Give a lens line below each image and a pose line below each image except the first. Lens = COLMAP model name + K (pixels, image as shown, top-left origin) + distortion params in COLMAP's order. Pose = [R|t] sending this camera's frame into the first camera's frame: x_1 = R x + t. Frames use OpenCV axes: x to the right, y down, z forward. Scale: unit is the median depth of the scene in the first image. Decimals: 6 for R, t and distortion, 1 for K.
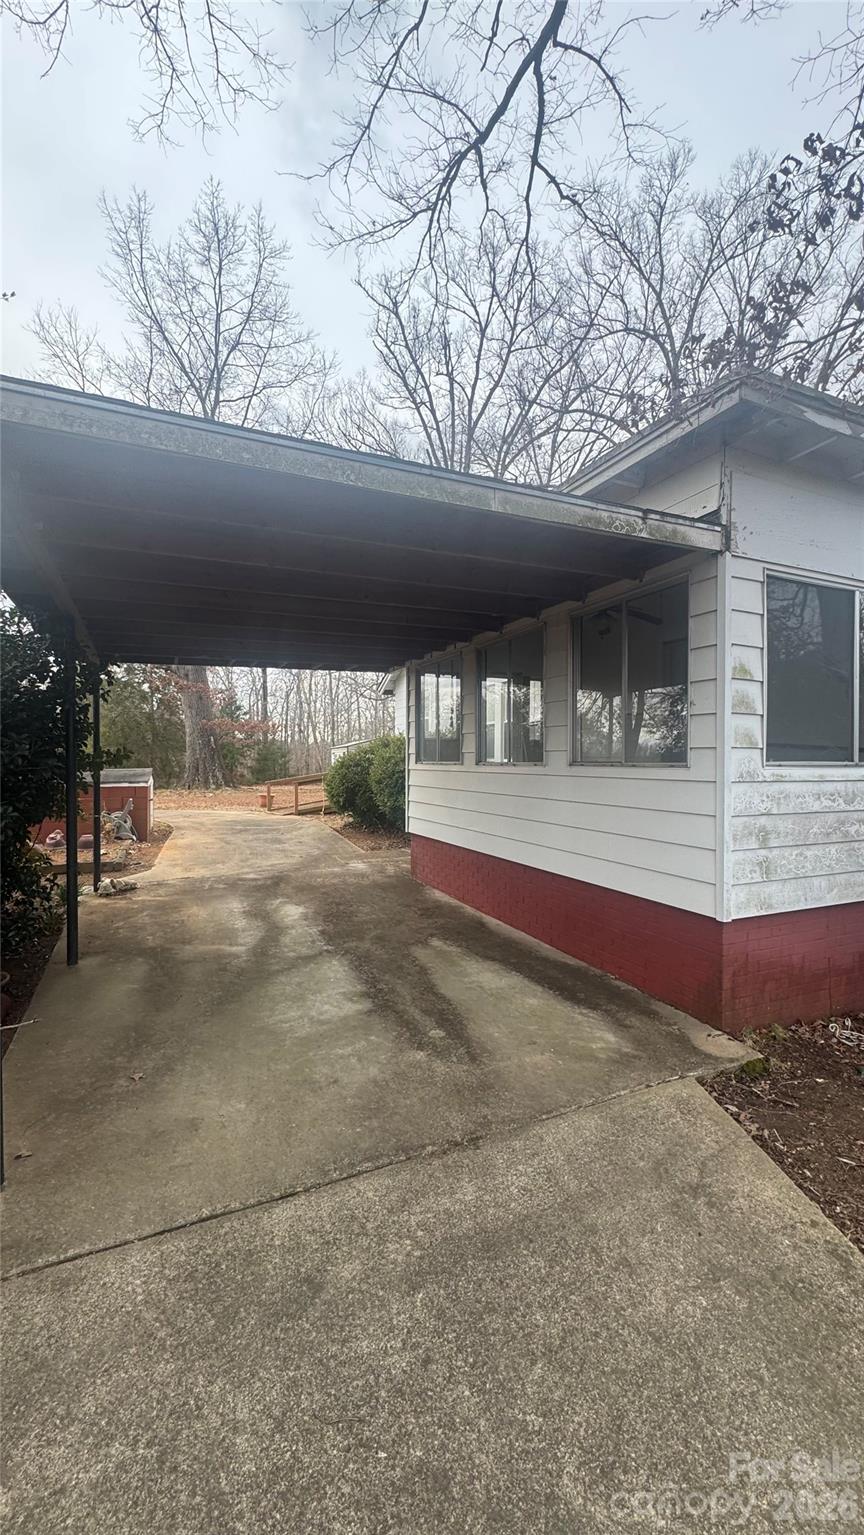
lens RADIAL K [[623.7, 0, 432.0], [0, 623.7, 767.5], [0, 0, 1]] dist [0.000646, 0.000022]
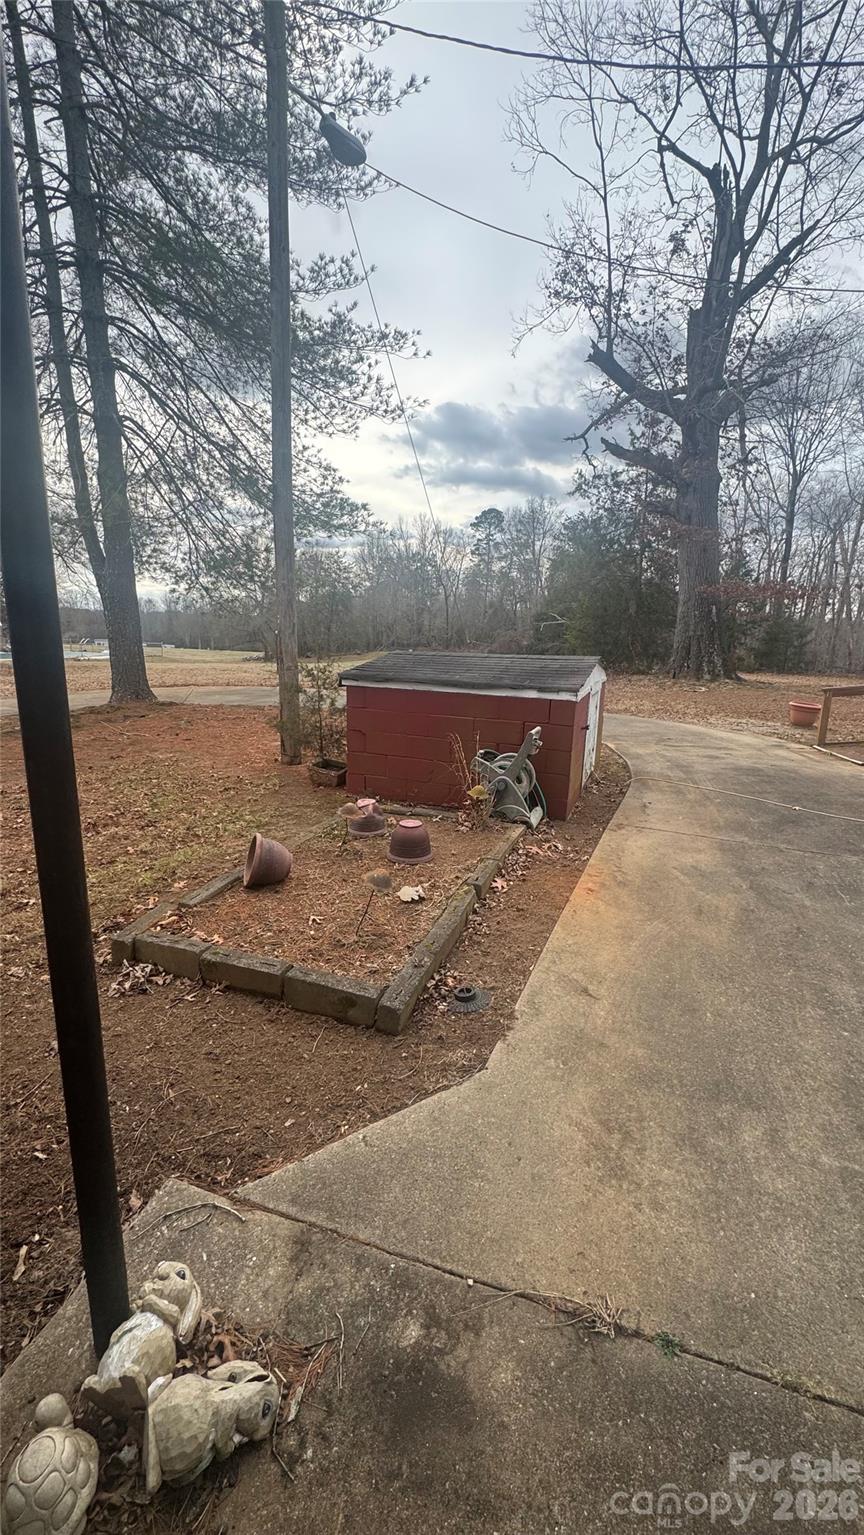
lens RADIAL K [[623.7, 0, 432.0], [0, 623.7, 767.5], [0, 0, 1]] dist [0.000646, 0.000022]
pose [[0.737402, 0.163881, -0.655271, -0.115880], [-0.034903, 0.978069, 0.205335, -0.005069], [0.674551, -0.128543, 0.726951, 0.297895]]
